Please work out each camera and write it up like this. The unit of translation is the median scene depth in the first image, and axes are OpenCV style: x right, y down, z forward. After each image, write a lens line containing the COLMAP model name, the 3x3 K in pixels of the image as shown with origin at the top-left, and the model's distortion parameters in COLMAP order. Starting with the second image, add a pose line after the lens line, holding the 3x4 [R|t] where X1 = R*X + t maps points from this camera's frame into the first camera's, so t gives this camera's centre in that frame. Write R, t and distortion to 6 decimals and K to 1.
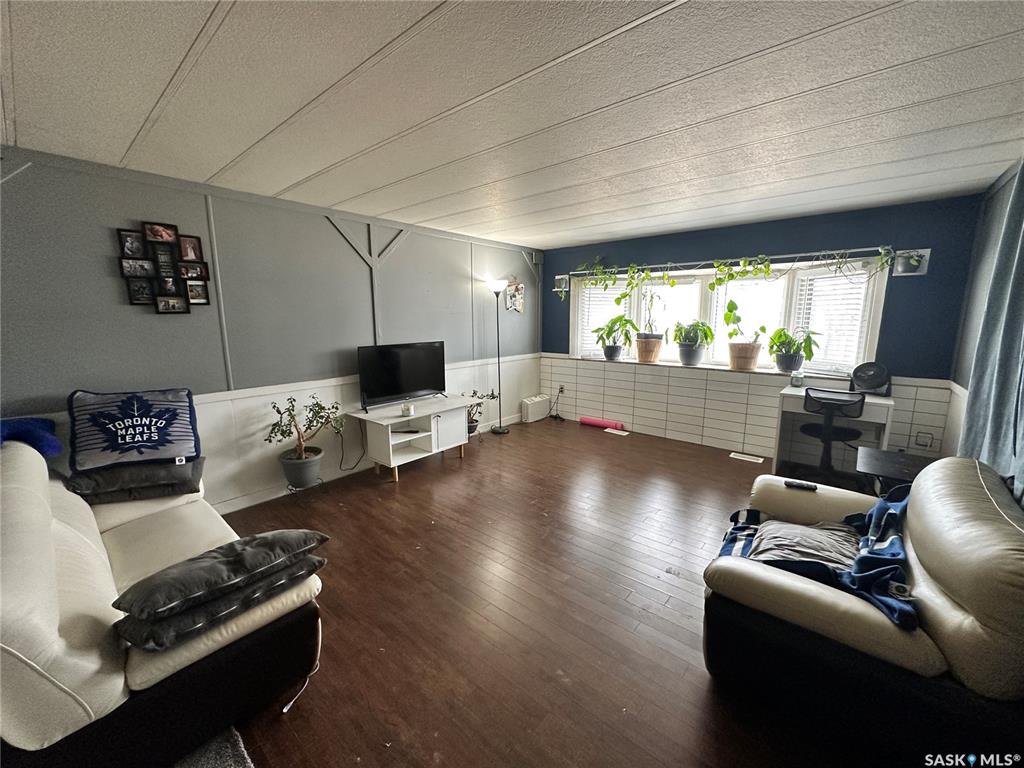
lens RADIAL K [[405.0, 0, 511.2], [0, 405.0, 382.6], [0, 0, 1]] dist [-0.004318, 0.000383]
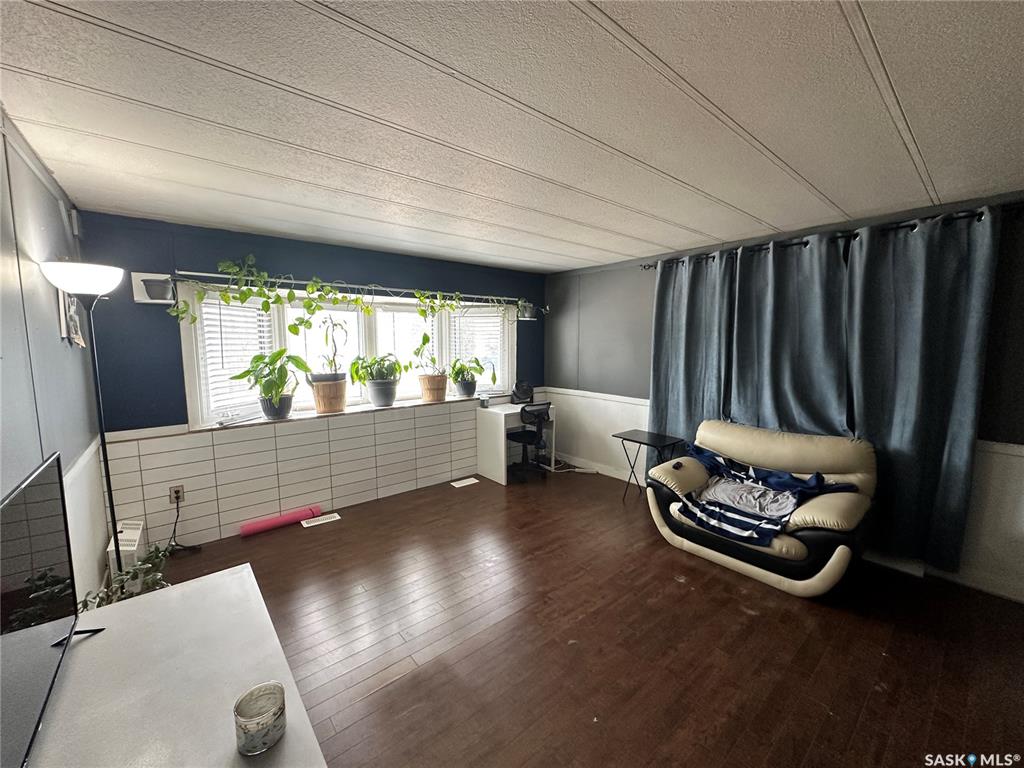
lens RADIAL K [[405.0, 0, 520.4], [0, 405.0, 384.1], [0, 0, 1]] dist [-0.004318, 0.000383]
pose [[0.167891, -0.100842, 0.980634, -0.335222], [0.166391, 0.983381, 0.072637, -0.098826], [-0.971662, 0.150973, 0.181880, 0.532119]]
